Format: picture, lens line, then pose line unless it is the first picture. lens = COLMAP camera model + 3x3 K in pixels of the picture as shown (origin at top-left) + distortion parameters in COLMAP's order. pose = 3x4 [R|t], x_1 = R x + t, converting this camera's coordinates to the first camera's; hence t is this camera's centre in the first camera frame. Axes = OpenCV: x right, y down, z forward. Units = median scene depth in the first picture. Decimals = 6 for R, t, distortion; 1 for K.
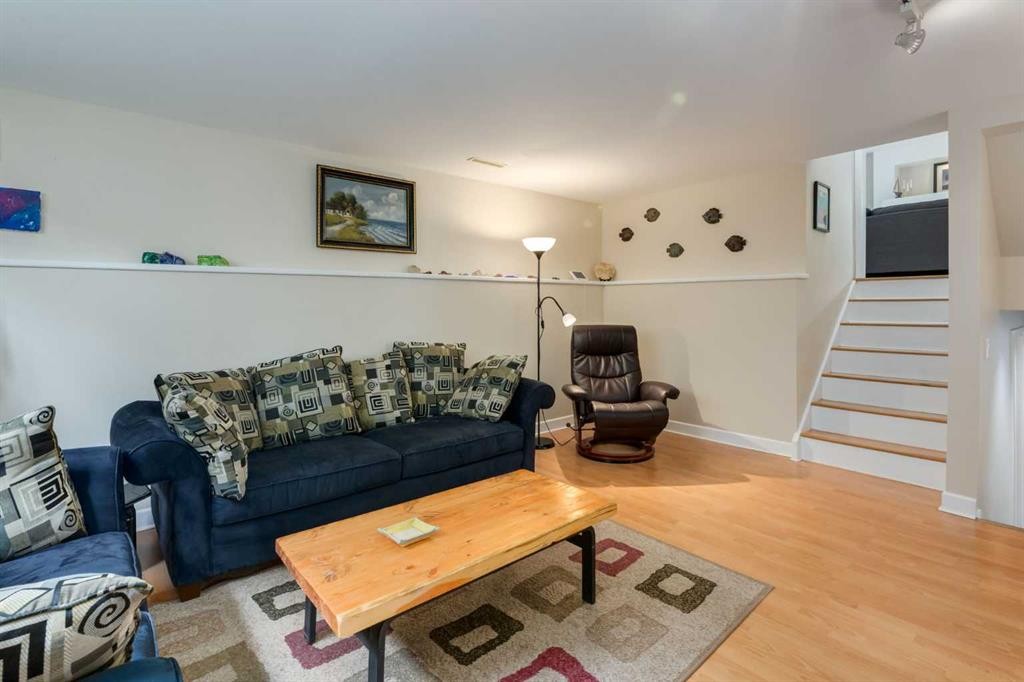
lens RADIAL K [[505.1, 0, 514.9], [0, 505.1, 304.0], [0, 0, 1]] dist [0.000093, -0.000203]
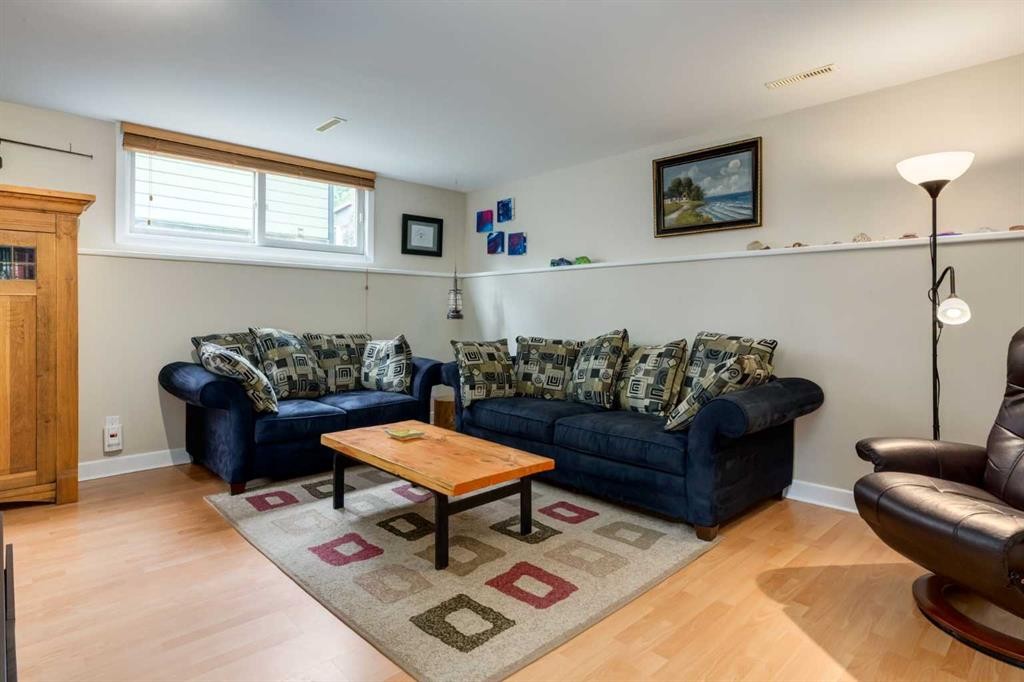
lens RADIAL K [[552.2, 0, 506.9], [0, 552.2, 309.6], [0, 0, 1]] dist [0.003141, 0.000261]
pose [[0.030632, 0.005788, -0.999514, 0.783967], [-0.007481, 0.999957, 0.005561, 0.035254], [0.999503, 0.007307, 0.030674, 0.676258]]
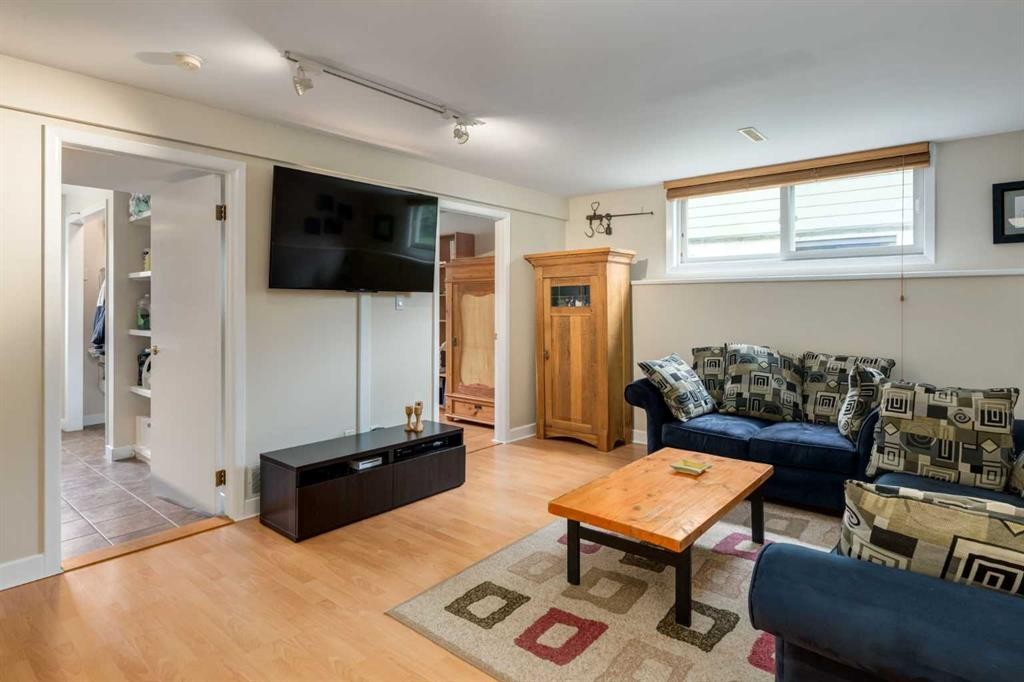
lens RADIAL K [[552.2, 0, 506.9], [0, 552.2, 309.6], [0, 0, 1]] dist [0.003141, 0.000261]
pose [[-0.990237, 0.011953, -0.138878, 0.275323], [0.010989, 0.999910, 0.007707, -0.005660], [0.138958, 0.006106, -0.990279, 1.329782]]
